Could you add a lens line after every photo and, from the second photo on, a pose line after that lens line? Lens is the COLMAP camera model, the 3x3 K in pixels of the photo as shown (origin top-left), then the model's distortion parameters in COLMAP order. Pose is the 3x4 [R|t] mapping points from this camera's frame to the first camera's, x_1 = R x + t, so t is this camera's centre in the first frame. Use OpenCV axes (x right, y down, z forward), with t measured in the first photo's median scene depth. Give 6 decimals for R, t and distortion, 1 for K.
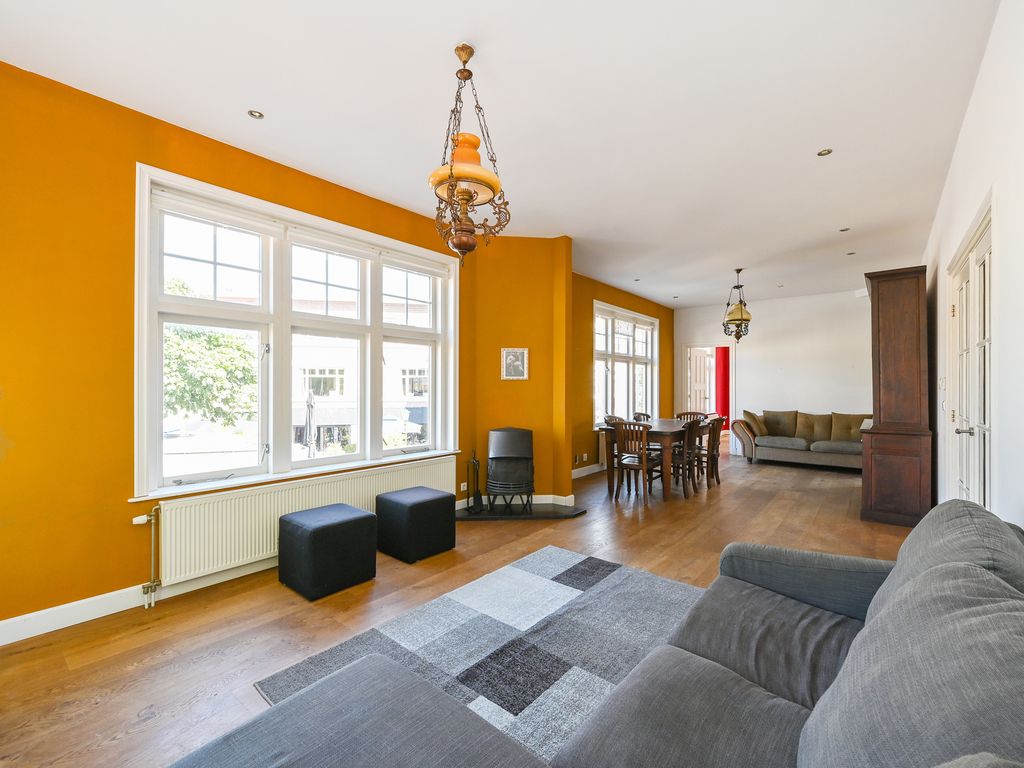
lens RADIAL K [[459.0, 0, 517.4], [0, 459.0, 384.7], [0, 0, 1]] dist [-0.002115, 0.000350]
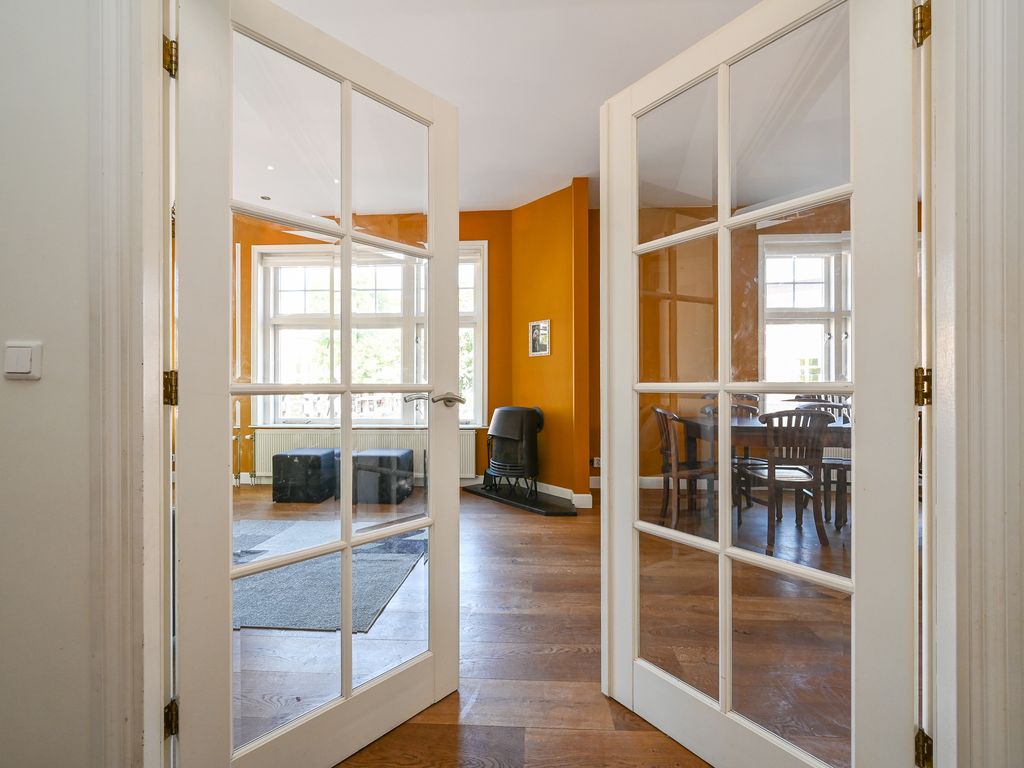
lens RADIAL K [[459.0, 0, 515.4], [0, 459.0, 381.2], [0, 0, 1]] dist [-0.002115, 0.000350]
pose [[0.582930, -0.006936, -0.812493, 0.885337], [0.005927, 0.999973, -0.004284, 0.054921], [0.812501, -0.002319, 0.582955, 0.530788]]
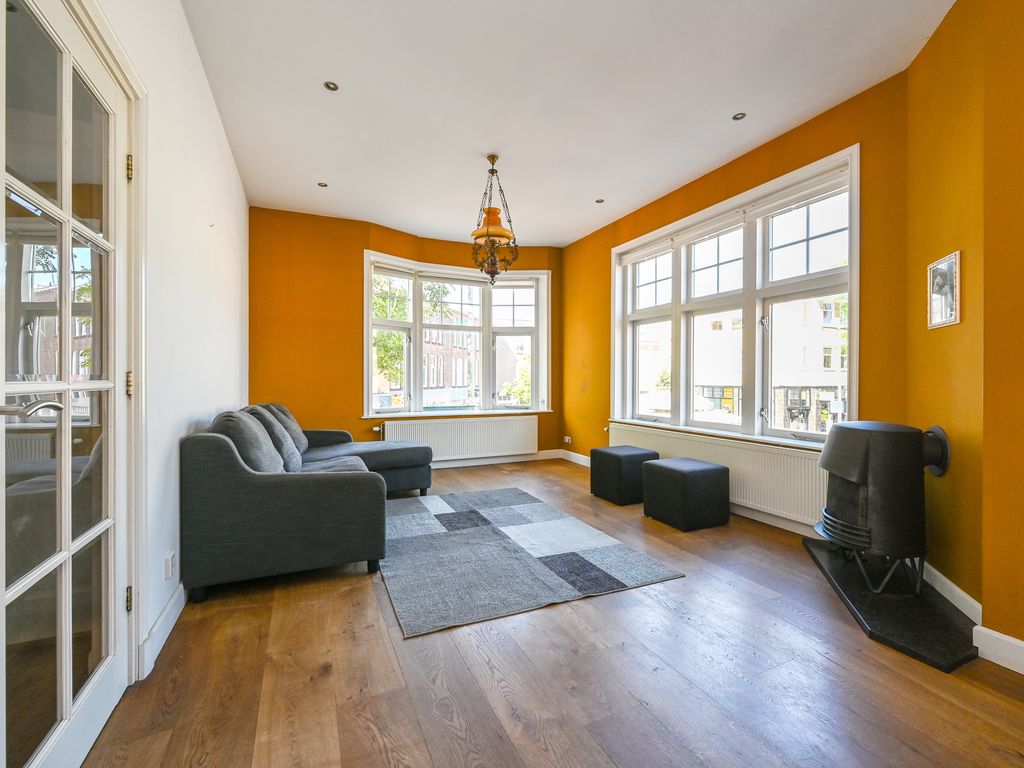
lens RADIAL K [[459.0, 0, 510.5], [0, 459.0, 380.4], [0, 0, 1]] dist [-0.002115, 0.000350]
pose [[-0.456300, 0.005676, -0.889808, 0.763227], [0.003860, 0.999983, 0.004400, 0.048576], [0.889818, -0.001426, -0.456314, 1.025859]]
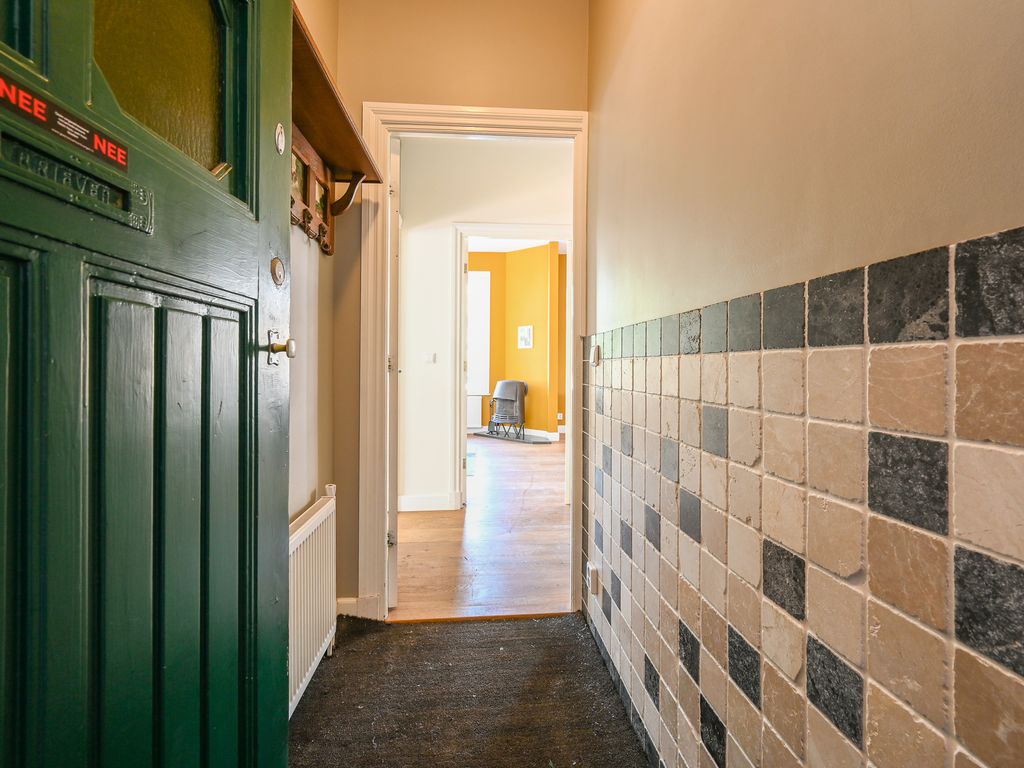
lens RADIAL K [[459.0, 0, 515.3], [0, 459.0, 374.6], [0, 0, 1]] dist [-0.002115, 0.000350]
pose [[0.687678, 0.009505, -0.725953, 1.266216], [-0.006429, 0.999955, 0.007003, 0.075651], [0.725987, -0.000149, 0.687708, -0.013506]]
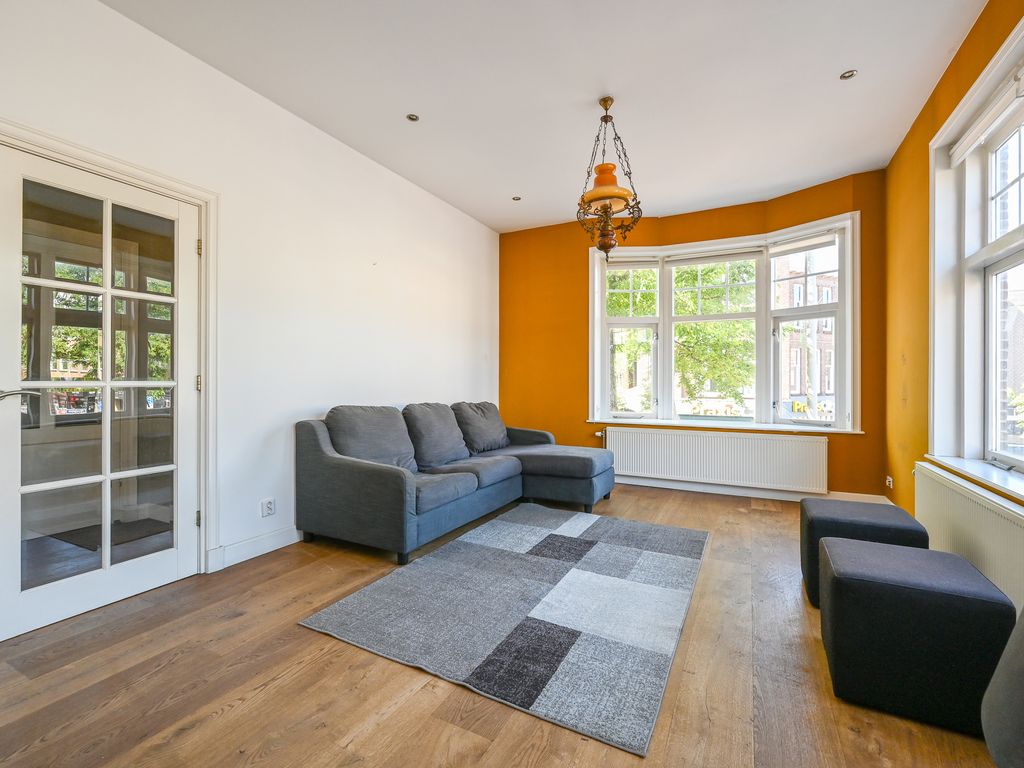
lens RADIAL K [[459.0, 0, 511.1], [0, 459.0, 380.4], [0, 0, 1]] dist [-0.002115, 0.000350]
pose [[-0.981723, 0.000488, -0.190317, 0.229387], [0.001558, 0.999984, -0.005475, 0.052787], [0.190312, -0.005671, -0.981707, 1.266075]]
